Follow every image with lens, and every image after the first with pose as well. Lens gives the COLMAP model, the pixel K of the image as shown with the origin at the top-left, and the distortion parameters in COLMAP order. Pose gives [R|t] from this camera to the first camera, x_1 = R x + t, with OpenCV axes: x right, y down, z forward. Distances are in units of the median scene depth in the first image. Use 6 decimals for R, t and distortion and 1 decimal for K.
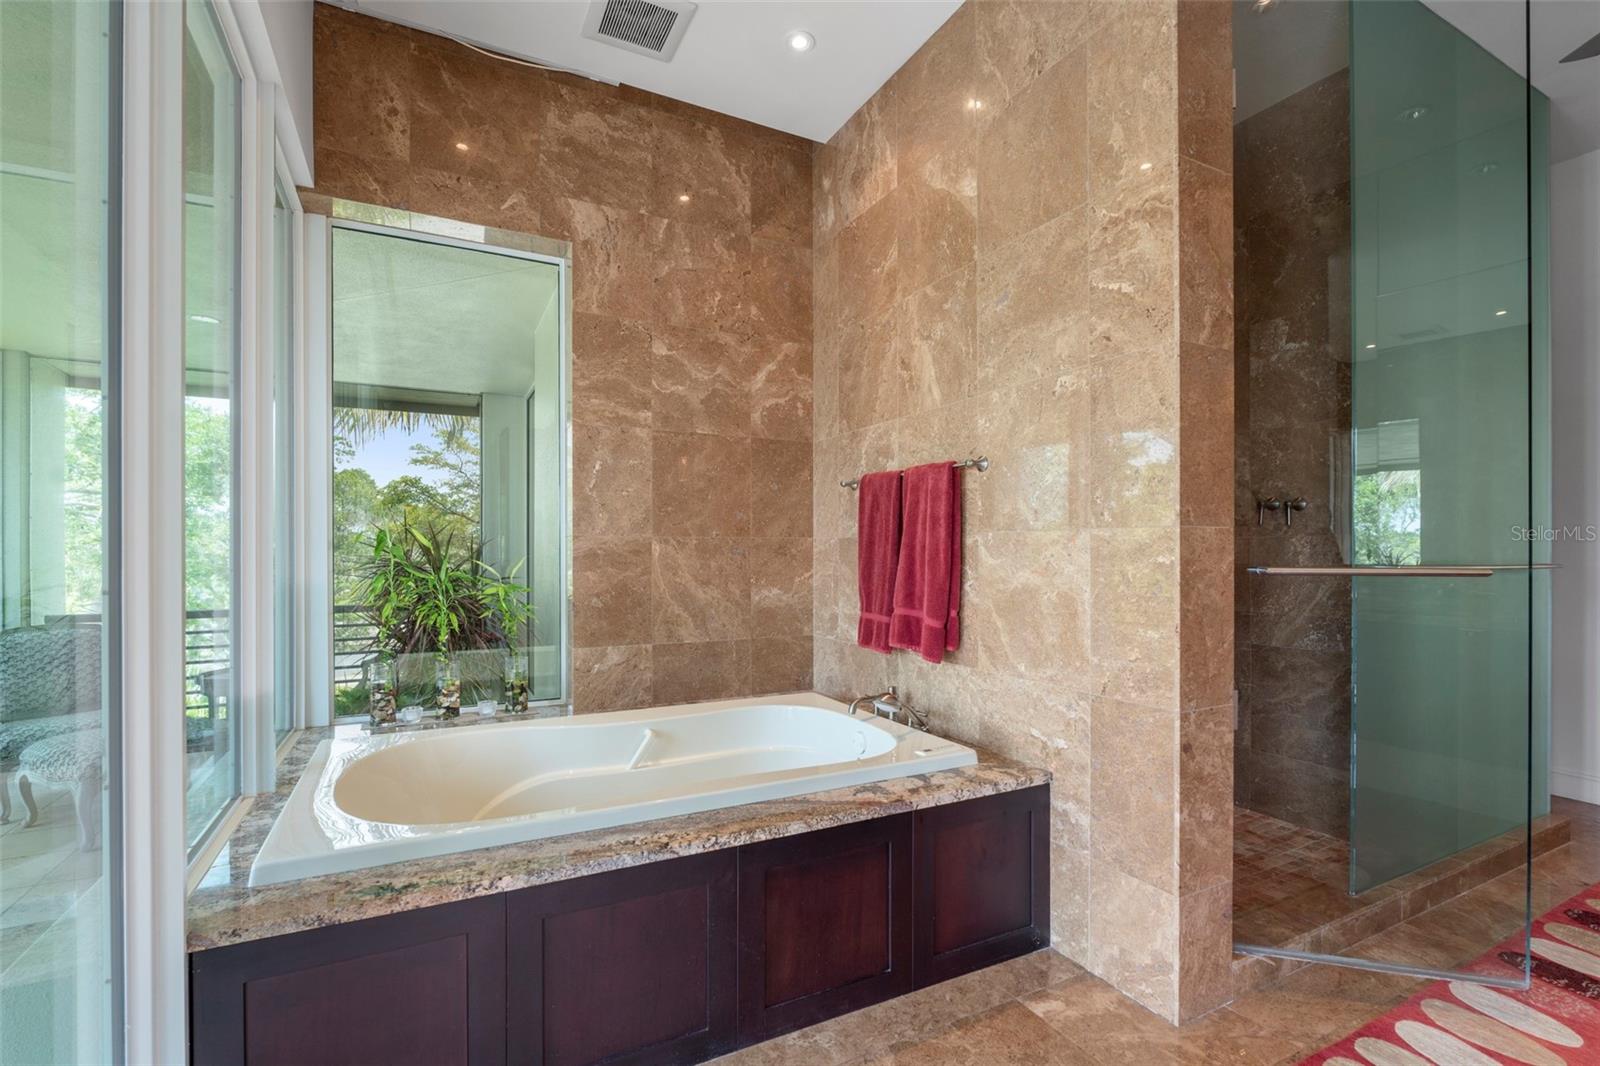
lens RADIAL K [[710.5, 0, 787.1], [0, 710.5, 546.0], [0, 0, 1]] dist [-0.009872, 0.000397]
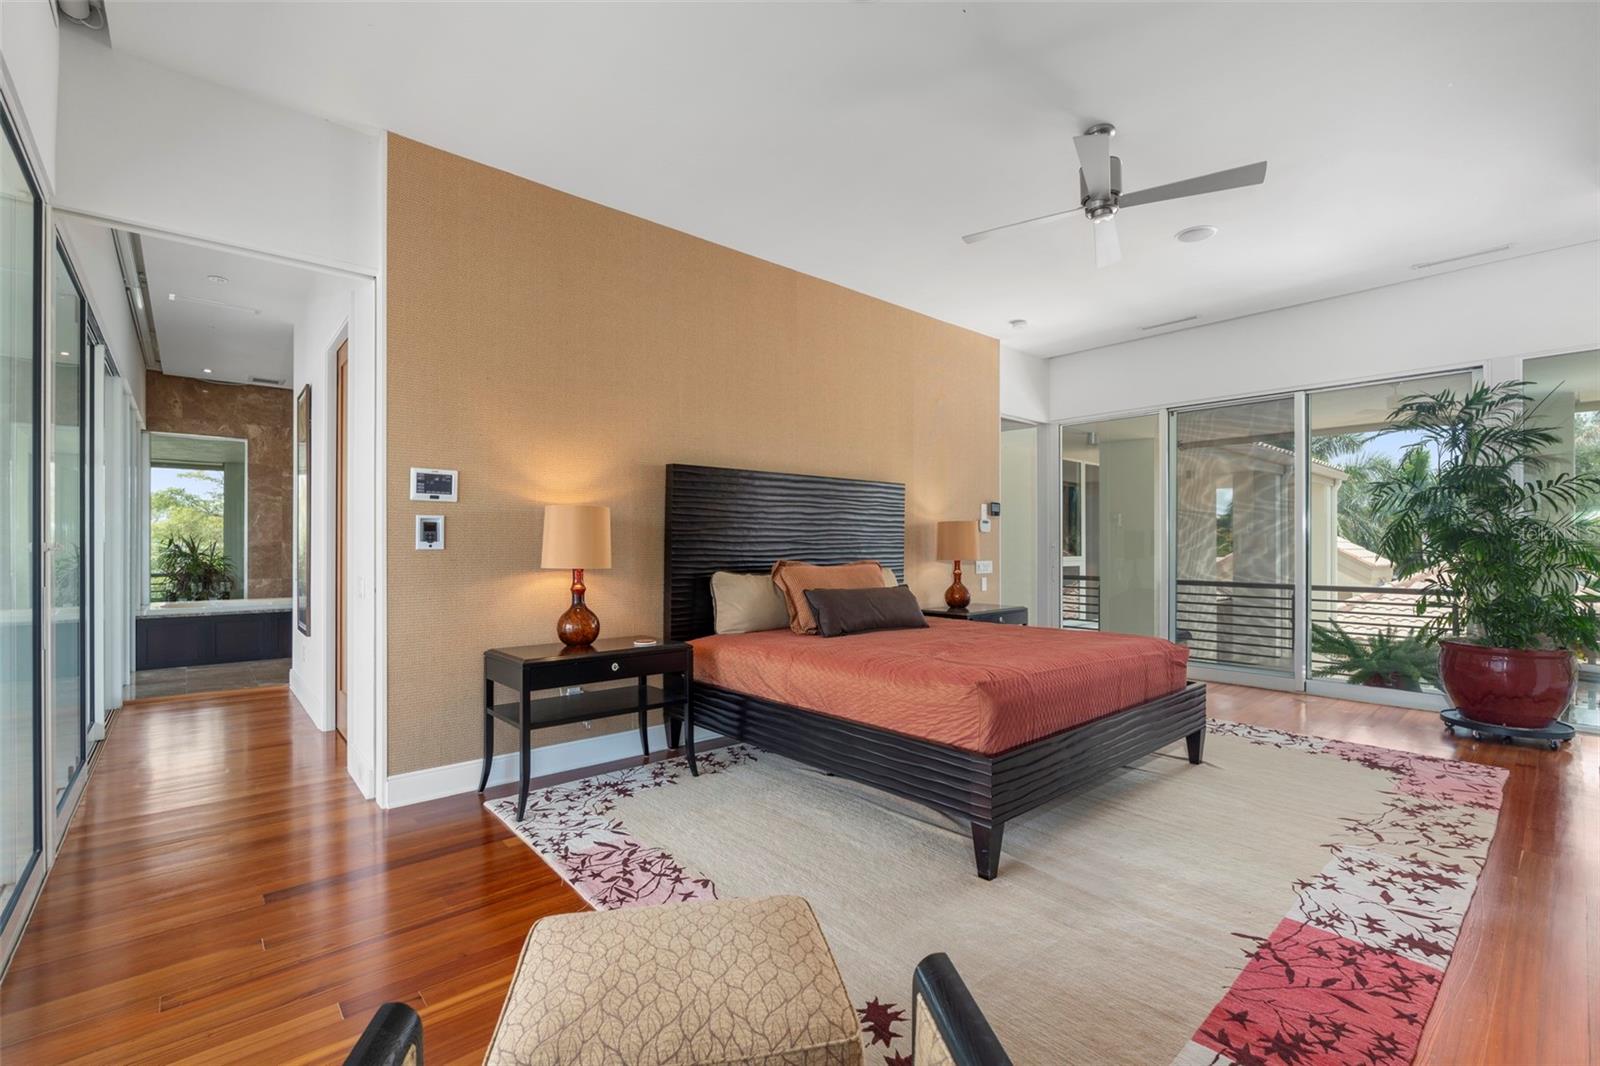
lens RADIAL K [[710.5, 0, 807.4], [0, 710.5, 538.6], [0, 0, 1]] dist [-0.009872, 0.000397]
pose [[0.969726, 0.002240, 0.244185, 1.195641], [-0.002108, 0.999997, -0.000803, -0.024652], [-0.244186, 0.000264, 0.969728, -2.326774]]
